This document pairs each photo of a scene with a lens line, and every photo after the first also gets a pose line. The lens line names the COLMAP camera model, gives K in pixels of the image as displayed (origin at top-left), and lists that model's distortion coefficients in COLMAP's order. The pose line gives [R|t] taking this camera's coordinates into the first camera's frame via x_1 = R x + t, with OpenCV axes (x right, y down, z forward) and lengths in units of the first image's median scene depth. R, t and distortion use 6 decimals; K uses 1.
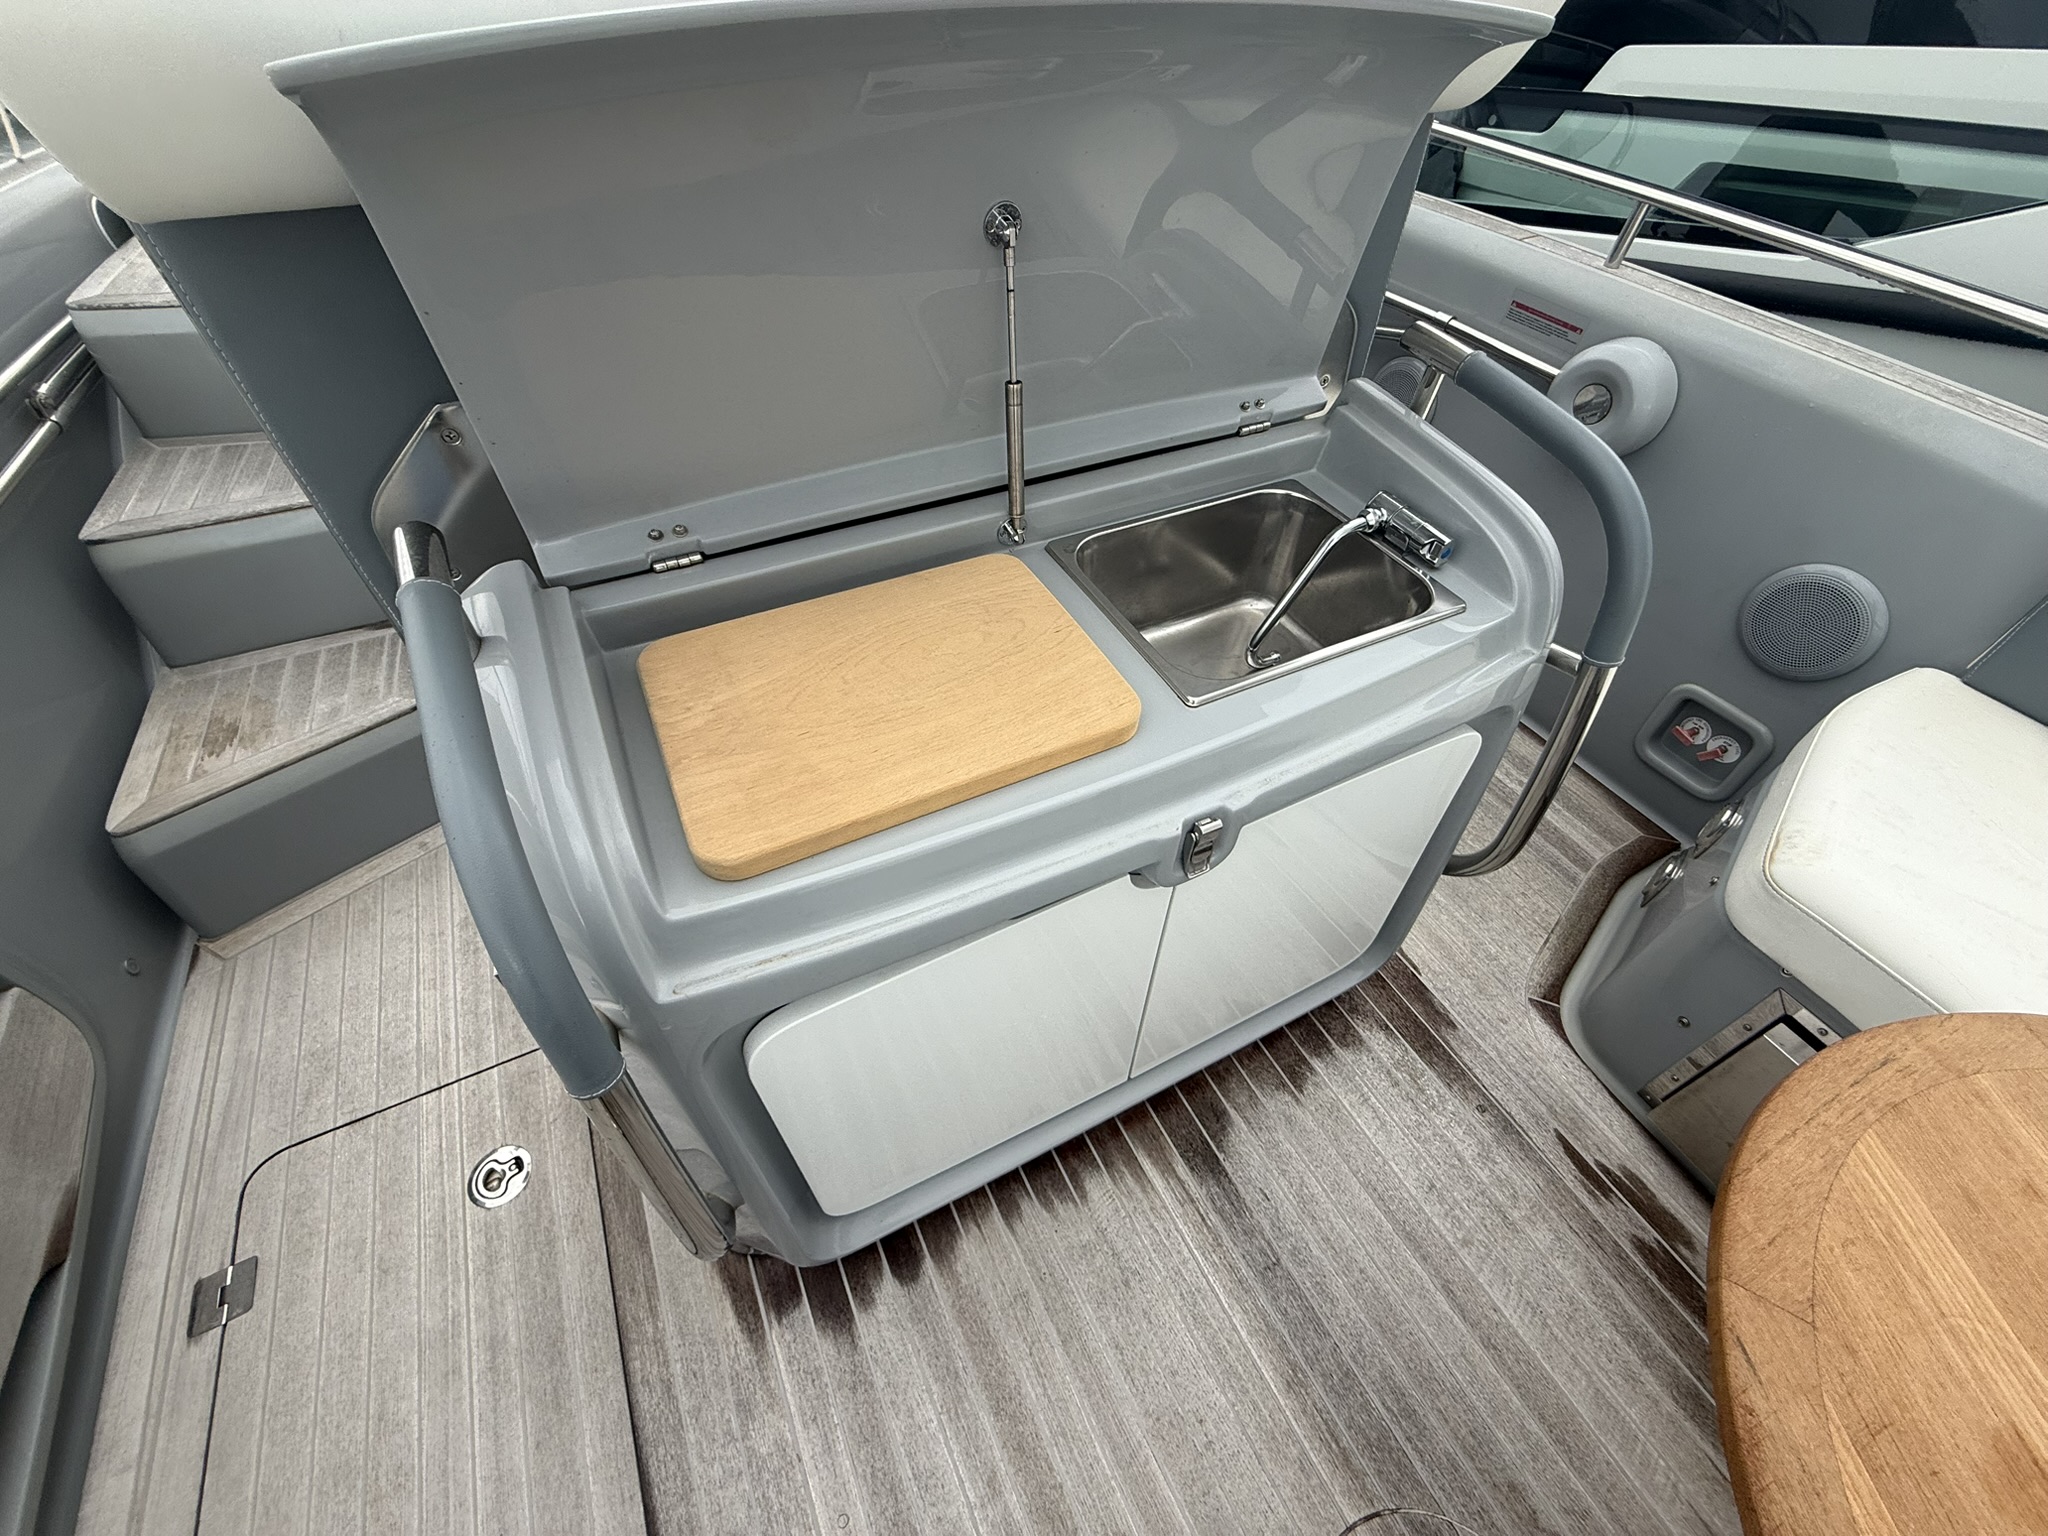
lens RADIAL K [[817.1, 0, 1024.7], [0, 817.1, 773.8], [0, 0, 1]] dist [0.000635, 0.000088]
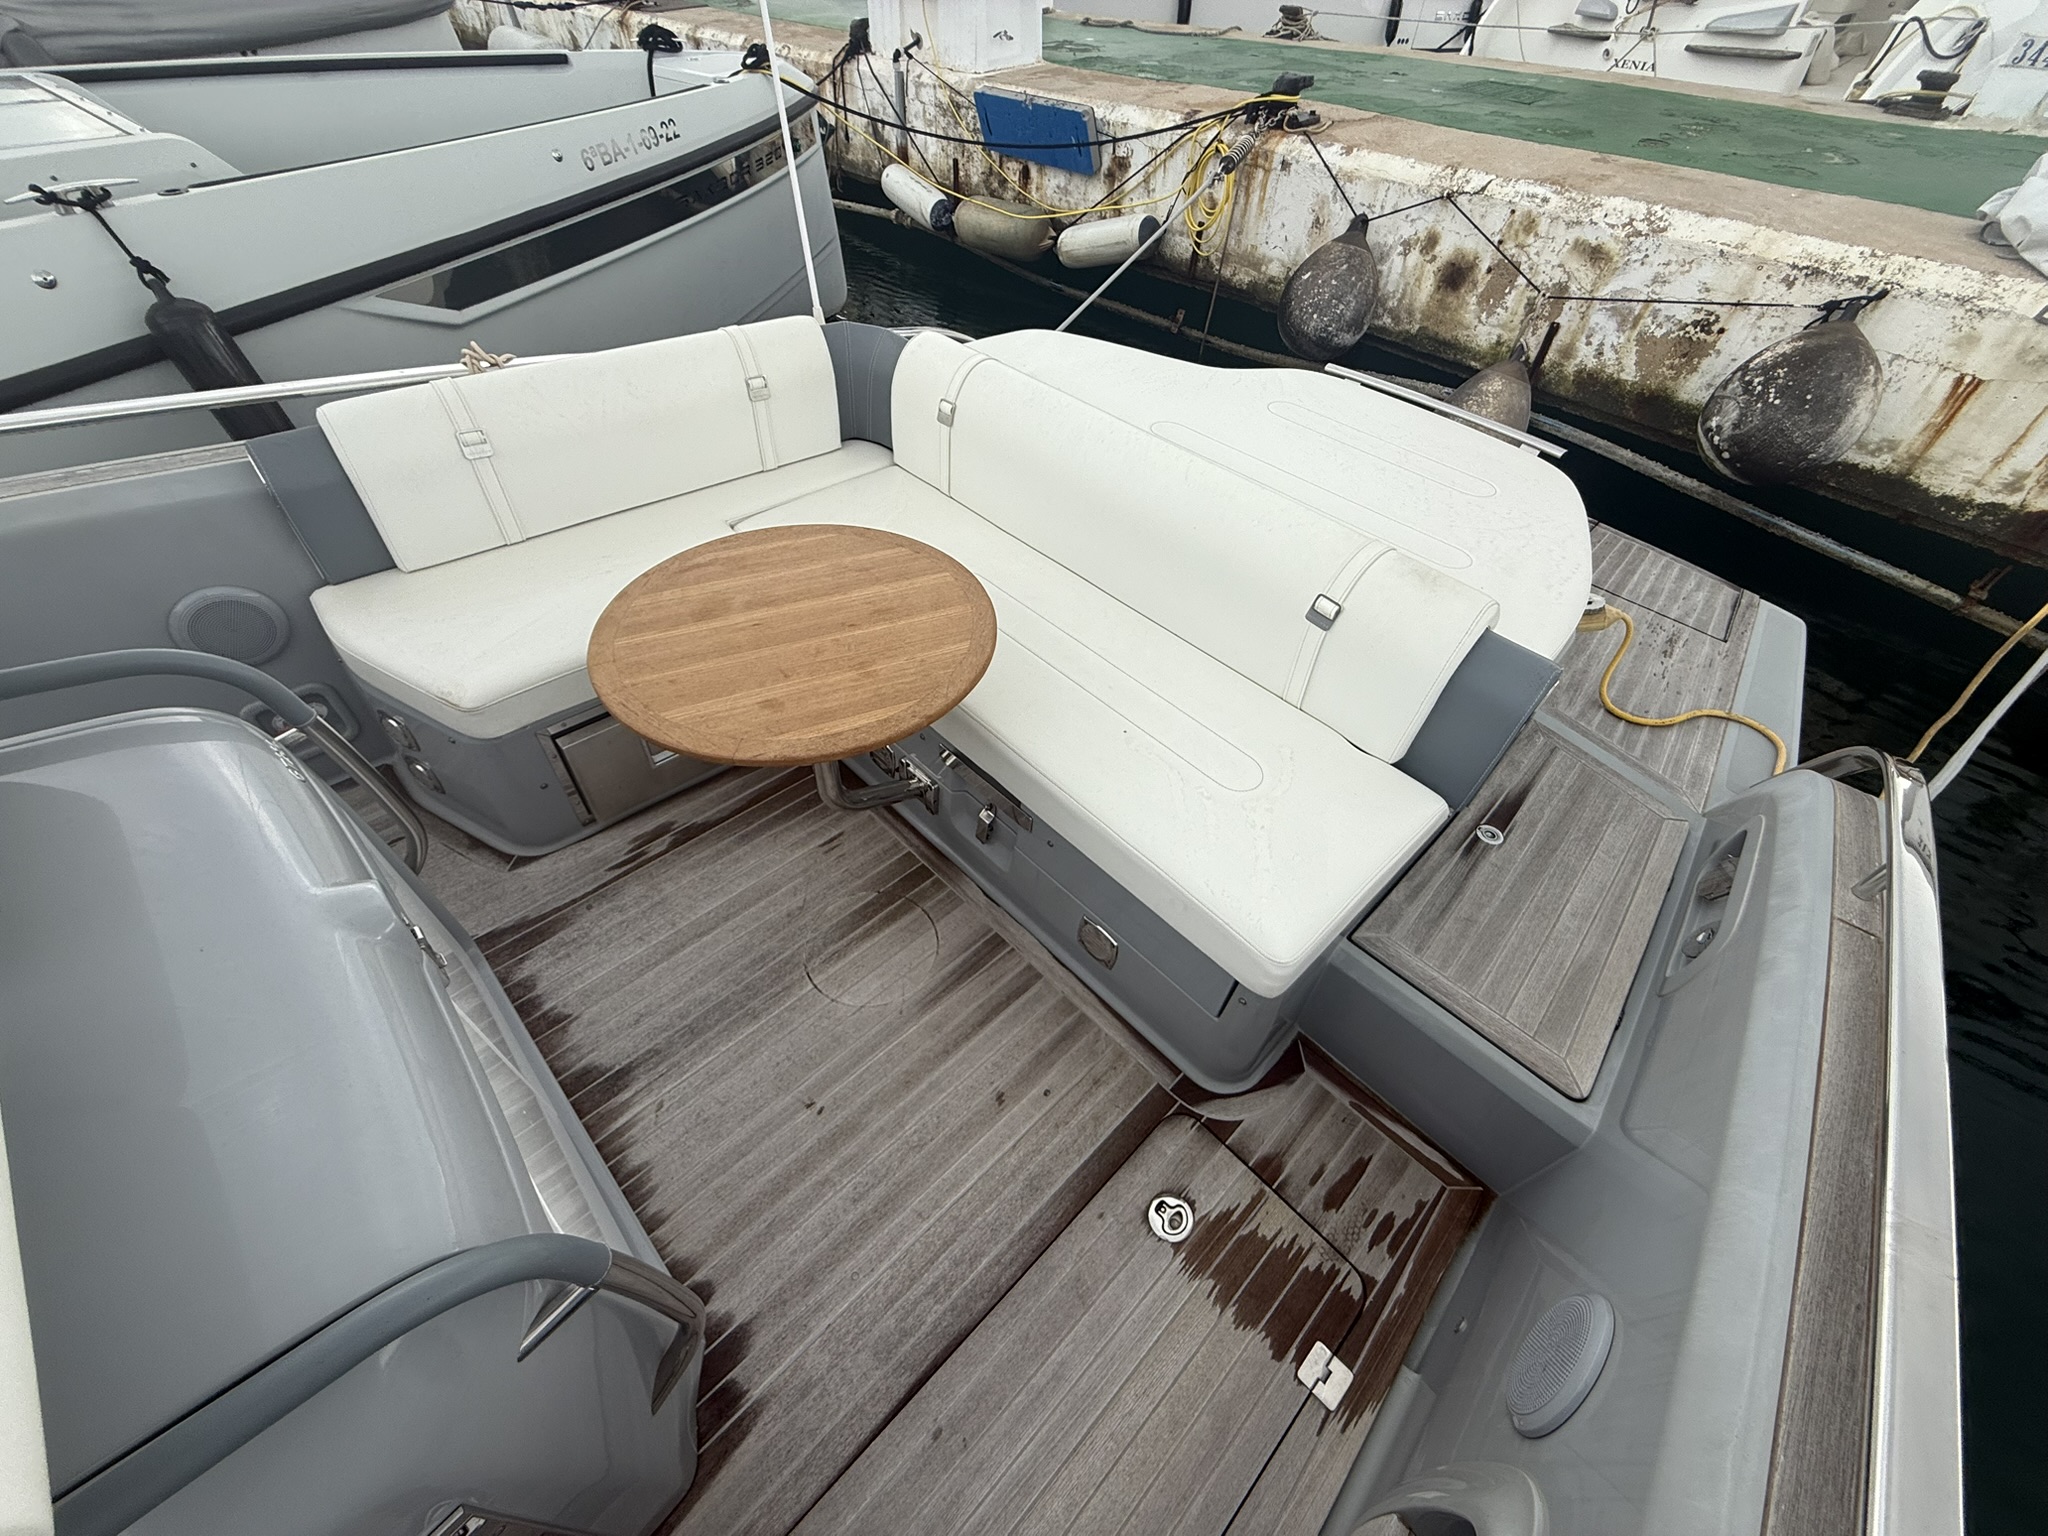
lens RADIAL K [[817.1, 0, 1013.2], [0, 817.1, 781.7], [0, 0, 1]] dist [0.000635, 0.000088]
pose [[-0.286986, -0.713558, 0.639120, -0.482996], [0.651400, 0.343819, 0.676363, -0.187409], [-0.702366, 0.610429, 0.366140, -0.253284]]
